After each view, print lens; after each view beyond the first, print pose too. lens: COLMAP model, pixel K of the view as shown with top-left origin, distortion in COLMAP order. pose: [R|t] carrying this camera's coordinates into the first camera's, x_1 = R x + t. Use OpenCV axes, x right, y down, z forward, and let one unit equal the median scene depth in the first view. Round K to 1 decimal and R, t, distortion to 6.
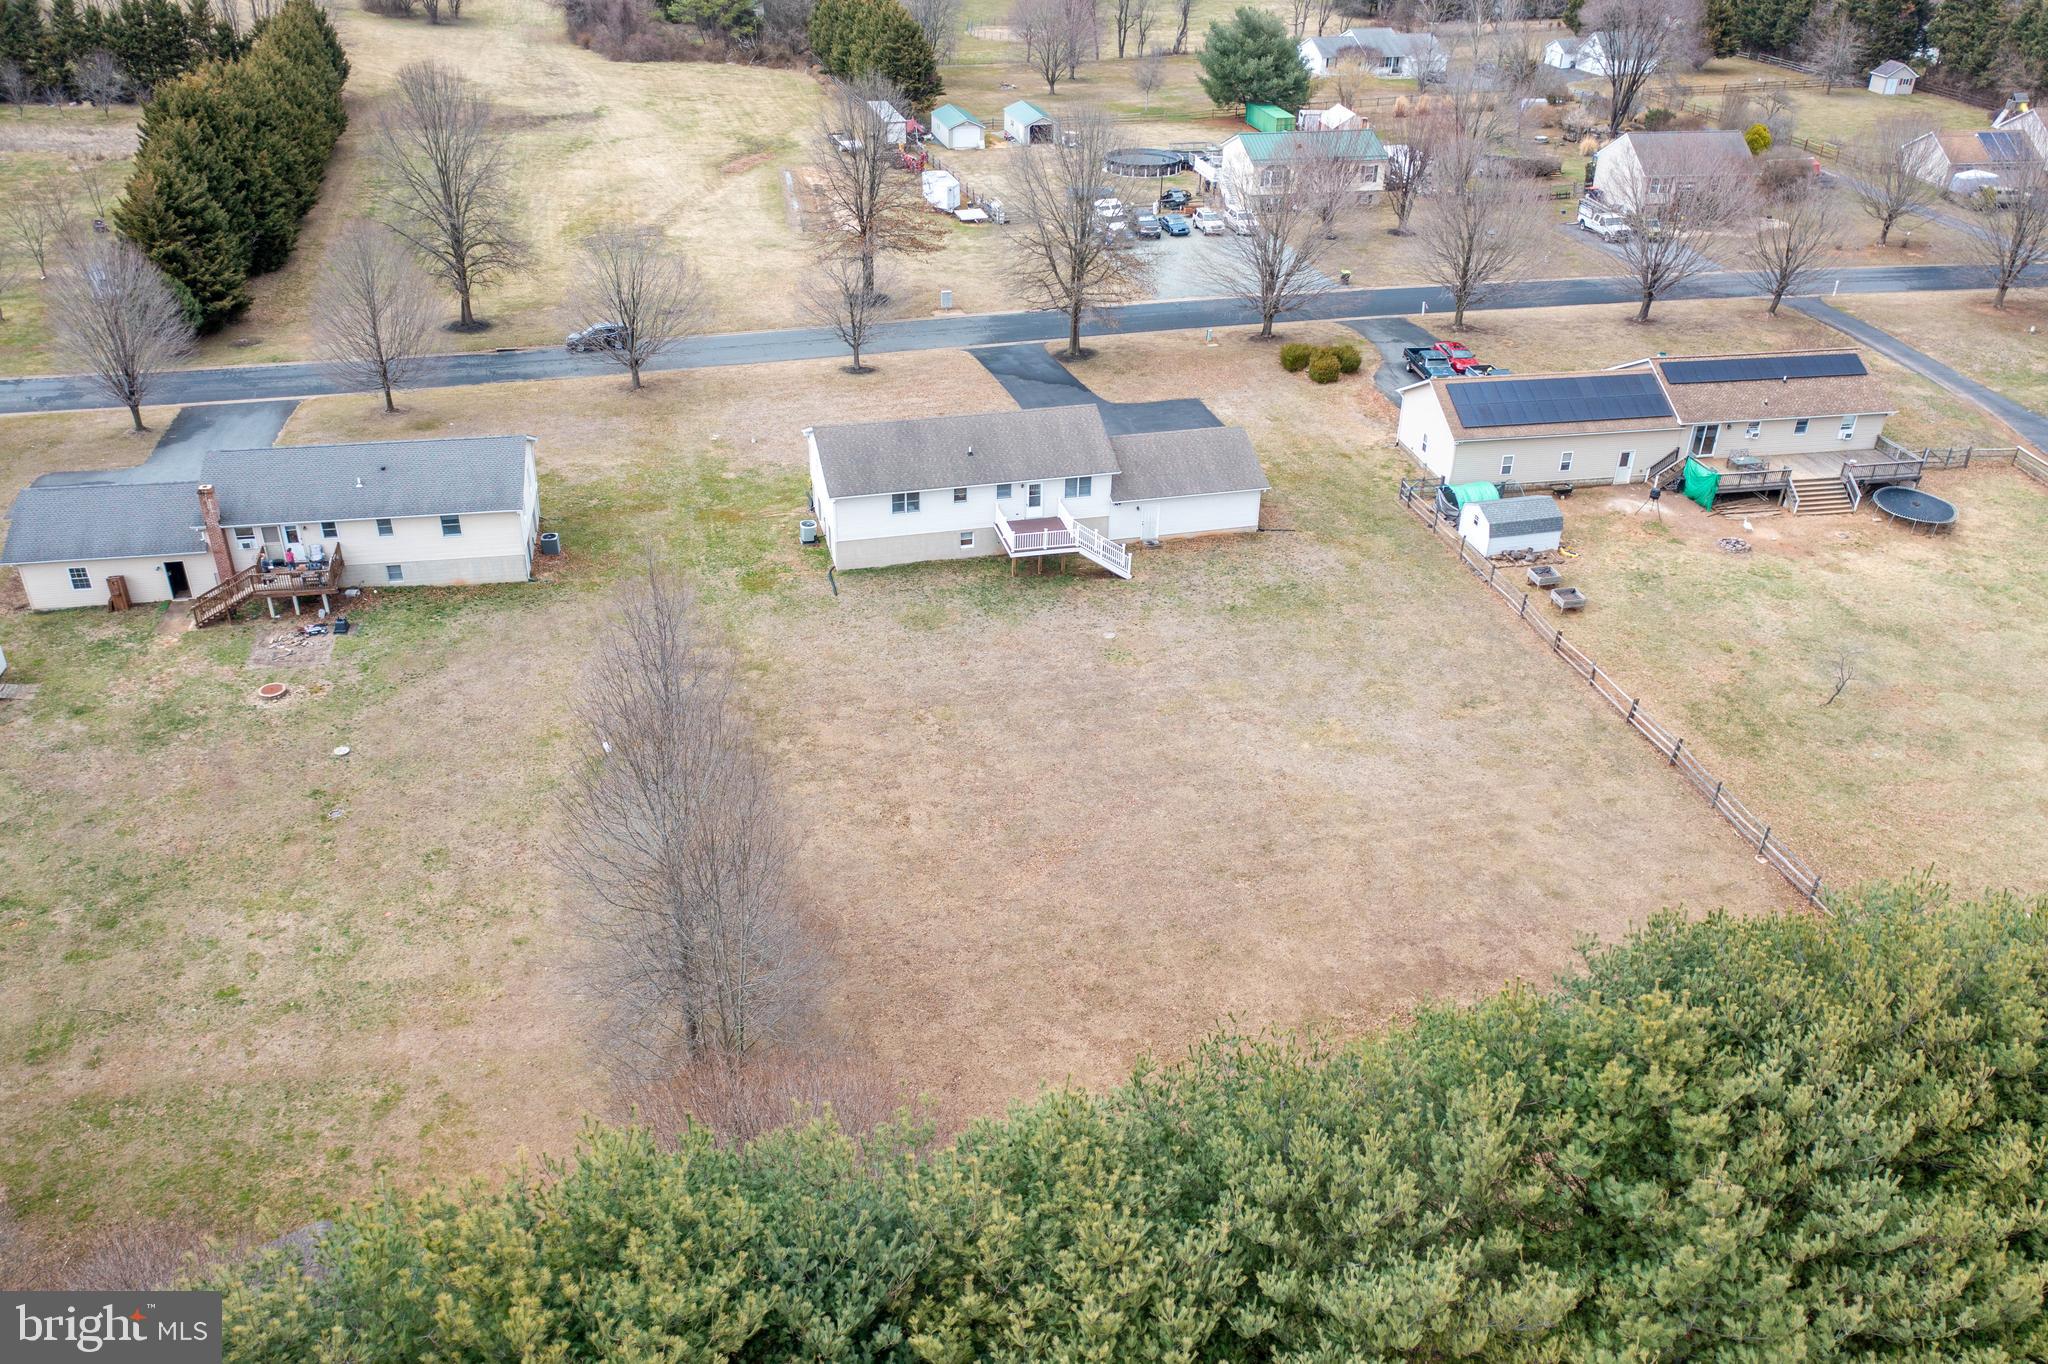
lens RADIAL K [[1619.8, 0, 1014.8], [0, 1619.8, 721.8], [0, 0, 1]] dist [0.006923, 0.002098]
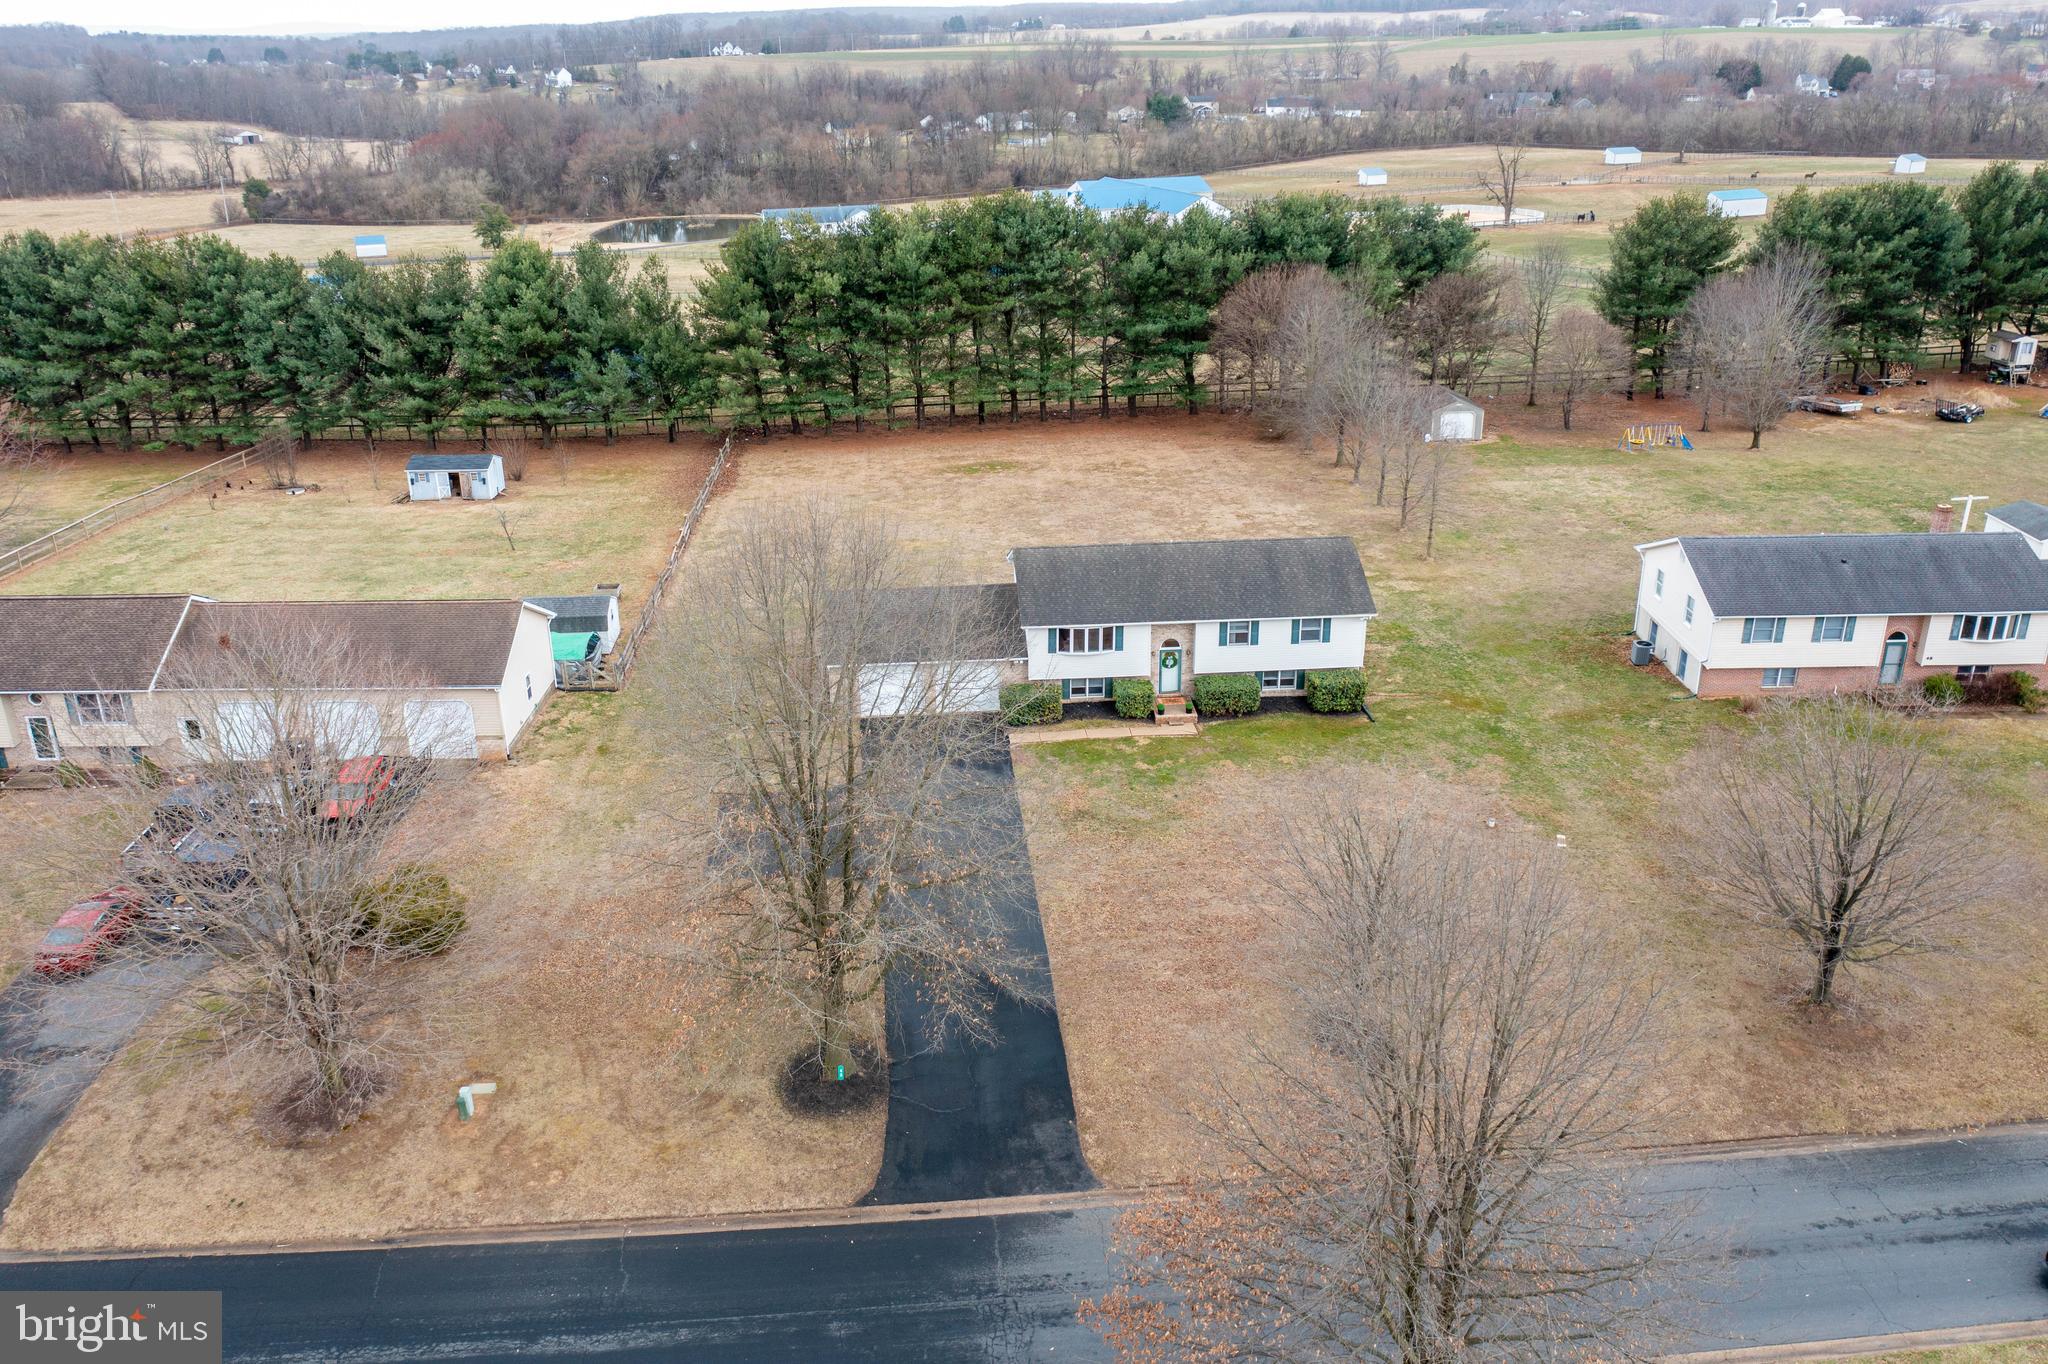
lens RADIAL K [[1619.8, 0, 1014.8], [0, 1619.8, 721.8], [0, 0, 1]] dist [0.006923, 0.002098]
pose [[-0.984019, -0.075025, 0.161485, -0.093842], [0.090204, 0.571889, 0.815357, -0.845739], [-0.153524, 0.816893, -0.555982, 1.581723]]
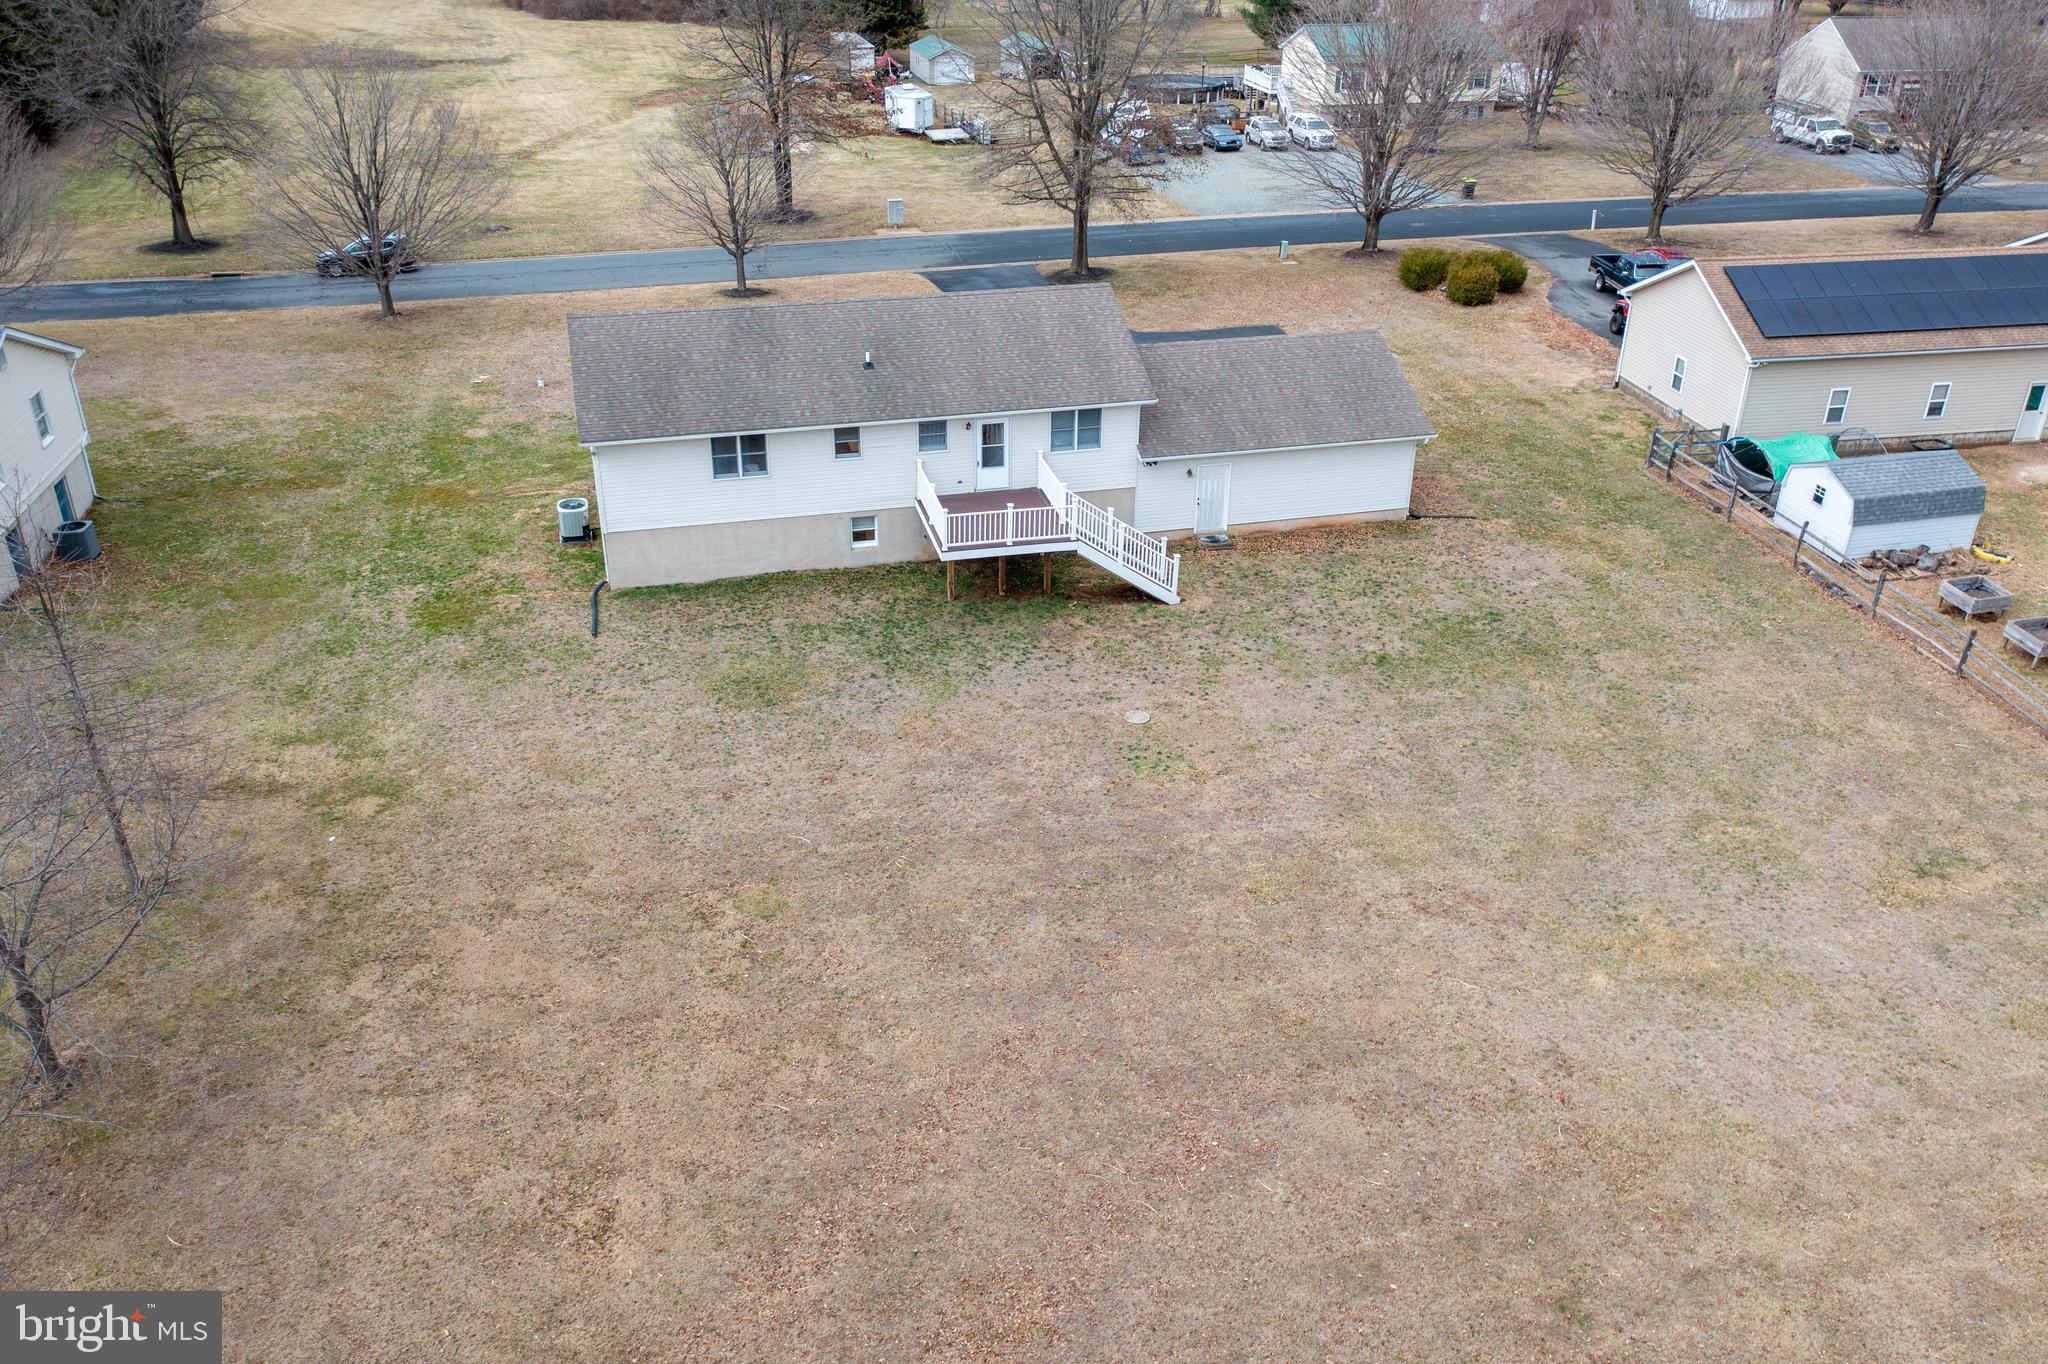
lens RADIAL K [[1619.8, 0, 1014.8], [0, 1619.8, 721.8], [0, 0, 1]] dist [0.006923, 0.002098]
pose [[0.999894, -0.002219, -0.014372, 0.026619], [0.001762, 0.999495, -0.031723, -0.033978], [0.014436, 0.031694, 0.999393, 0.479719]]
